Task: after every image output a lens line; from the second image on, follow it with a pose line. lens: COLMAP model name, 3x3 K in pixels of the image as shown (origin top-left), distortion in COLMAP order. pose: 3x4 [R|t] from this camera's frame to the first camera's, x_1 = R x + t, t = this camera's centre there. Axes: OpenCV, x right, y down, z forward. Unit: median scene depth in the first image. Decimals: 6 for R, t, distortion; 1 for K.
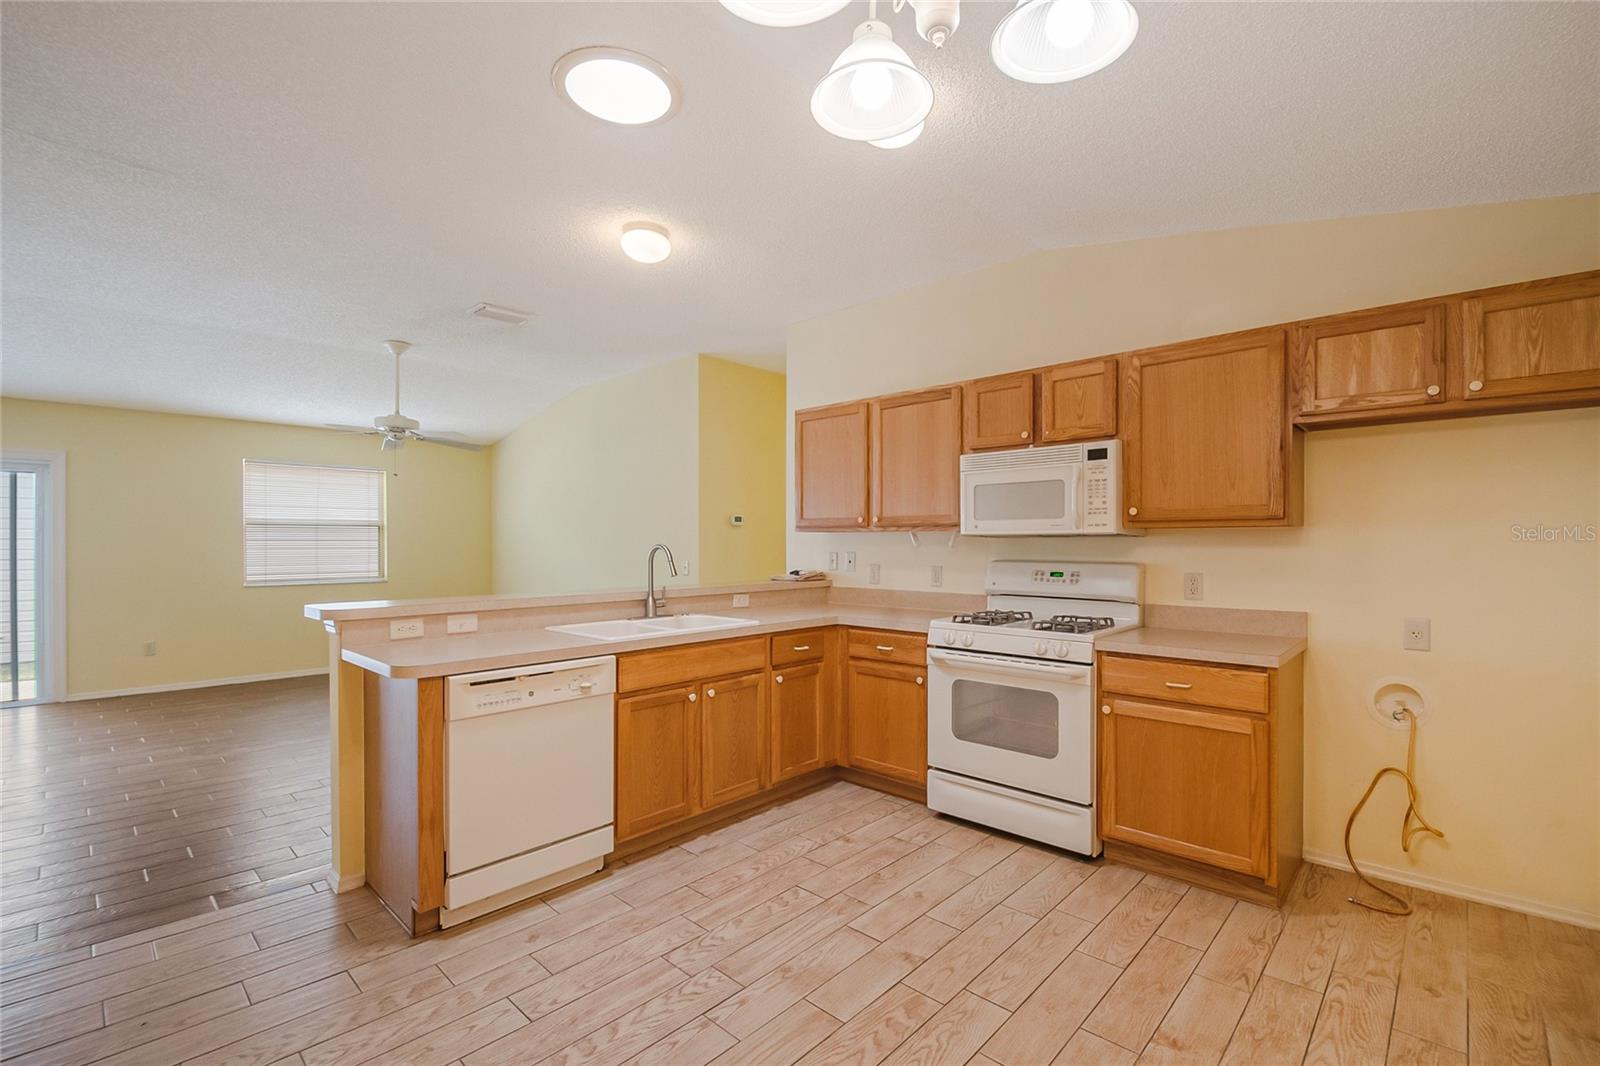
lens RADIAL K [[705.6, 0, 806.9], [0, 705.6, 547.6], [0, 0, 1]] dist [-0.008005, -0.001800]
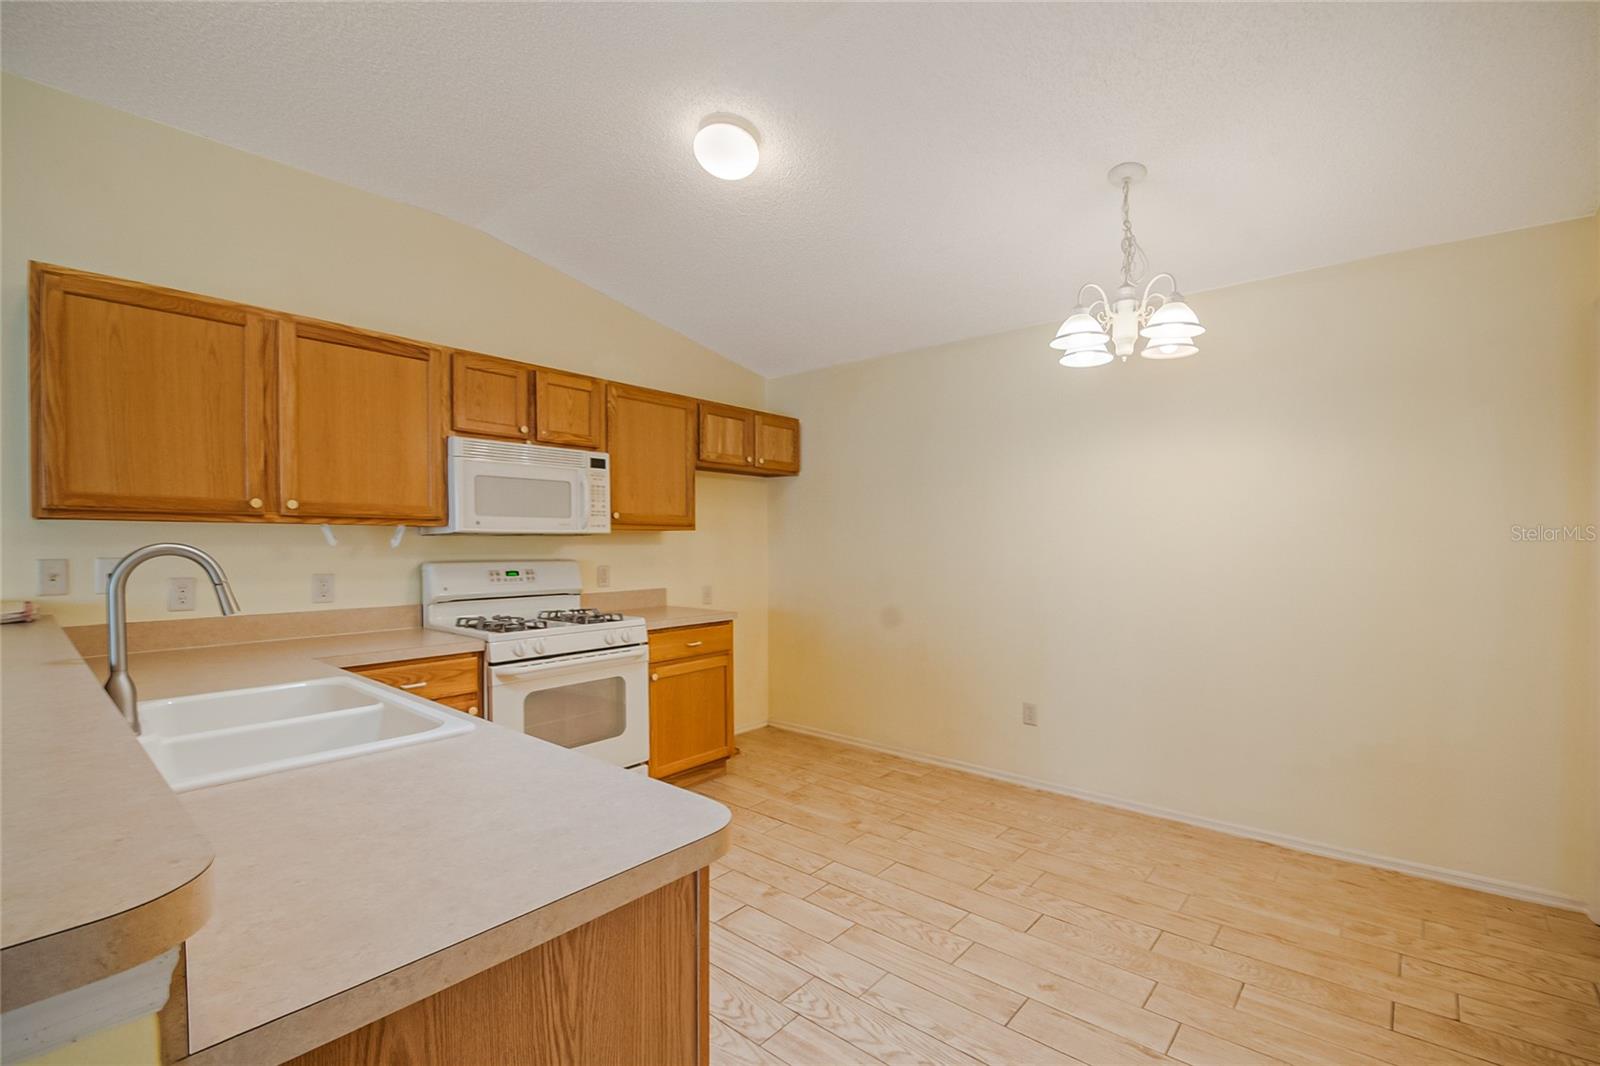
lens RADIAL K [[705.6, 0, 823.8], [0, 705.6, 556.6], [0, 0, 1]] dist [-0.008005, -0.001800]
pose [[-0.065447, -0.018113, 0.997692, -0.736422], [0.005971, 0.999810, 0.018543, -0.001489], [-0.997838, 0.007171, -0.065326, 0.704989]]
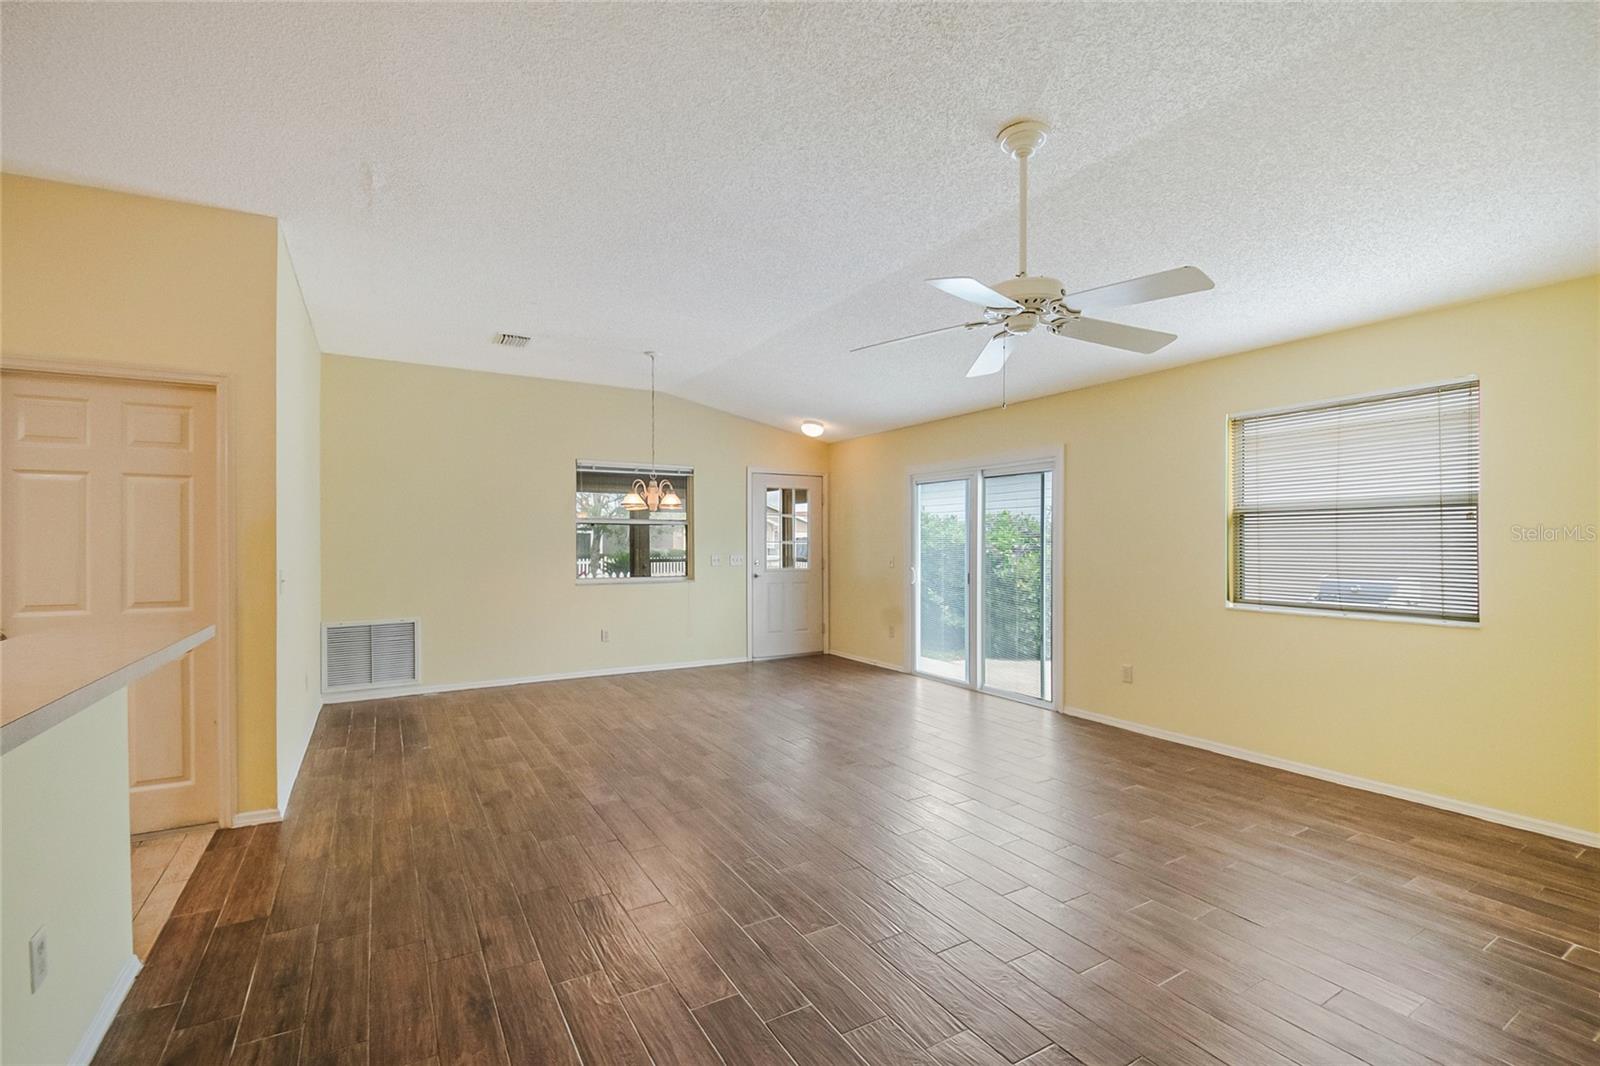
lens RADIAL K [[705.6, 0, 800.3], [0, 705.6, 537.0], [0, 0, 1]] dist [-0.008005, -0.001800]
pose [[-0.280572, -0.006573, -0.959810, -0.116613], [-0.006440, 0.999967, -0.004966, -0.011882], [0.959811, 0.004788, -0.280605, 1.693032]]
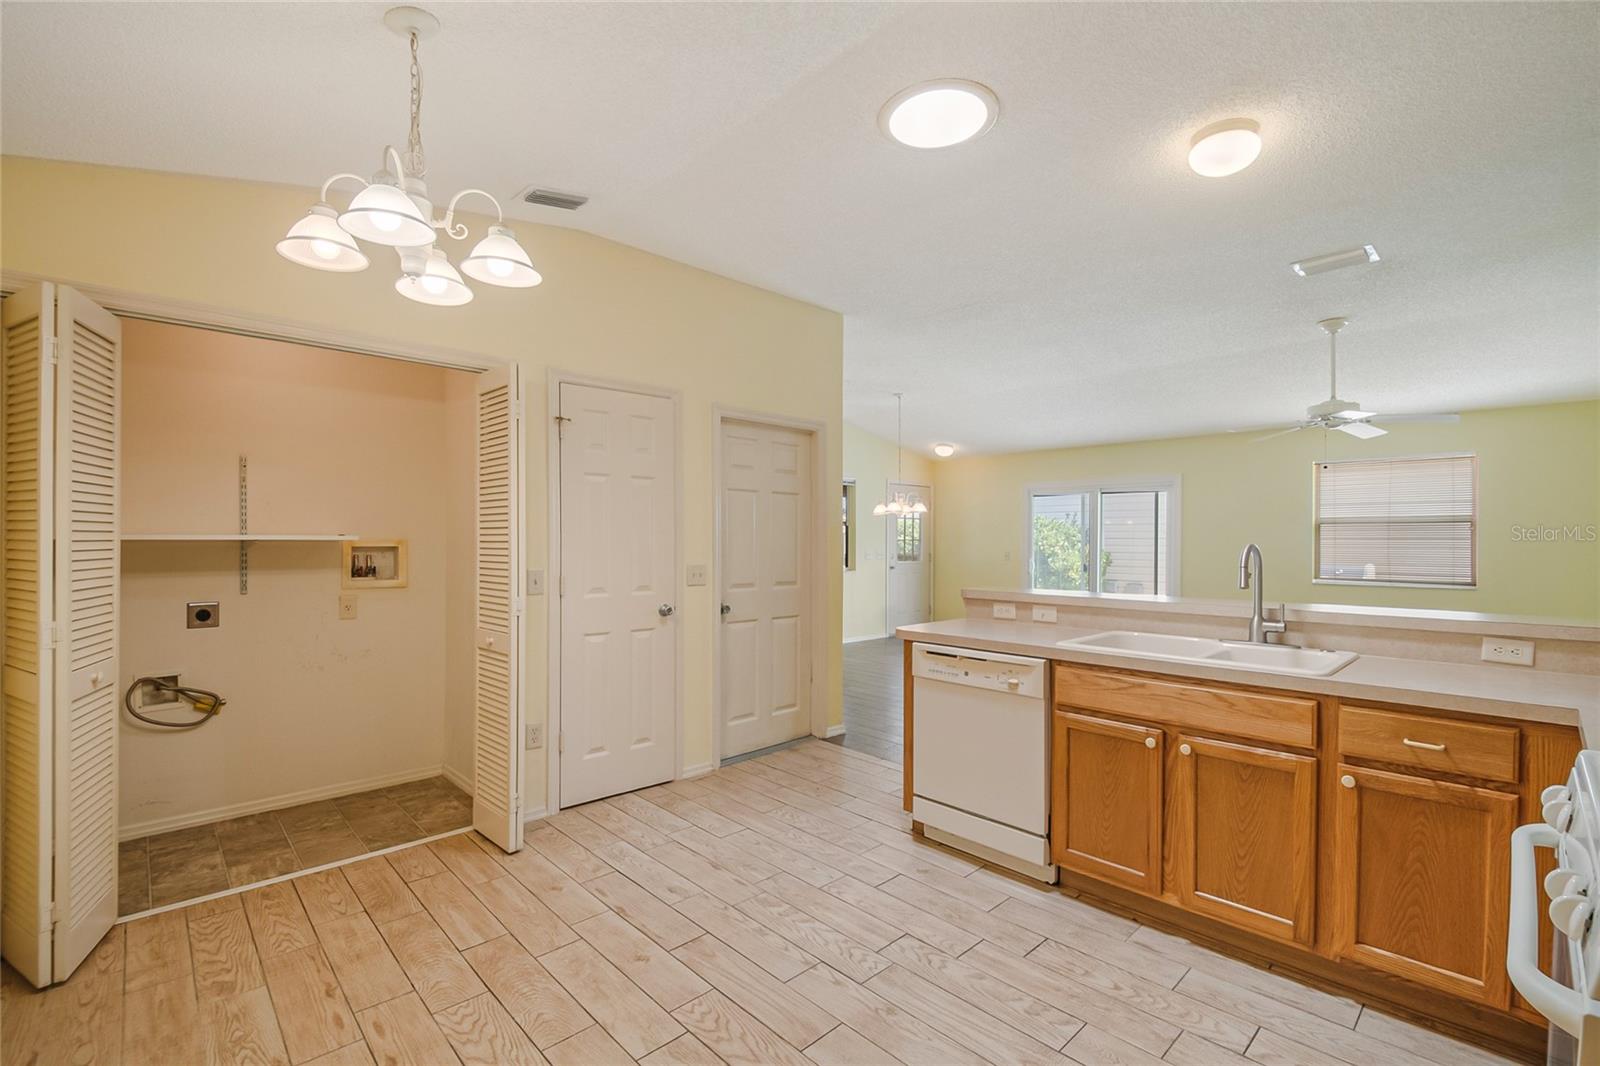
lens RADIAL K [[705.6, 0, 807.6], [0, 705.6, 541.0], [0, 0, 1]] dist [-0.008005, -0.001800]
pose [[-0.057426, 0.002957, -0.998345, 0.616854], [-0.010151, 0.999942, 0.003545, -0.006832], [0.998298, 0.010337, -0.057393, 0.655448]]
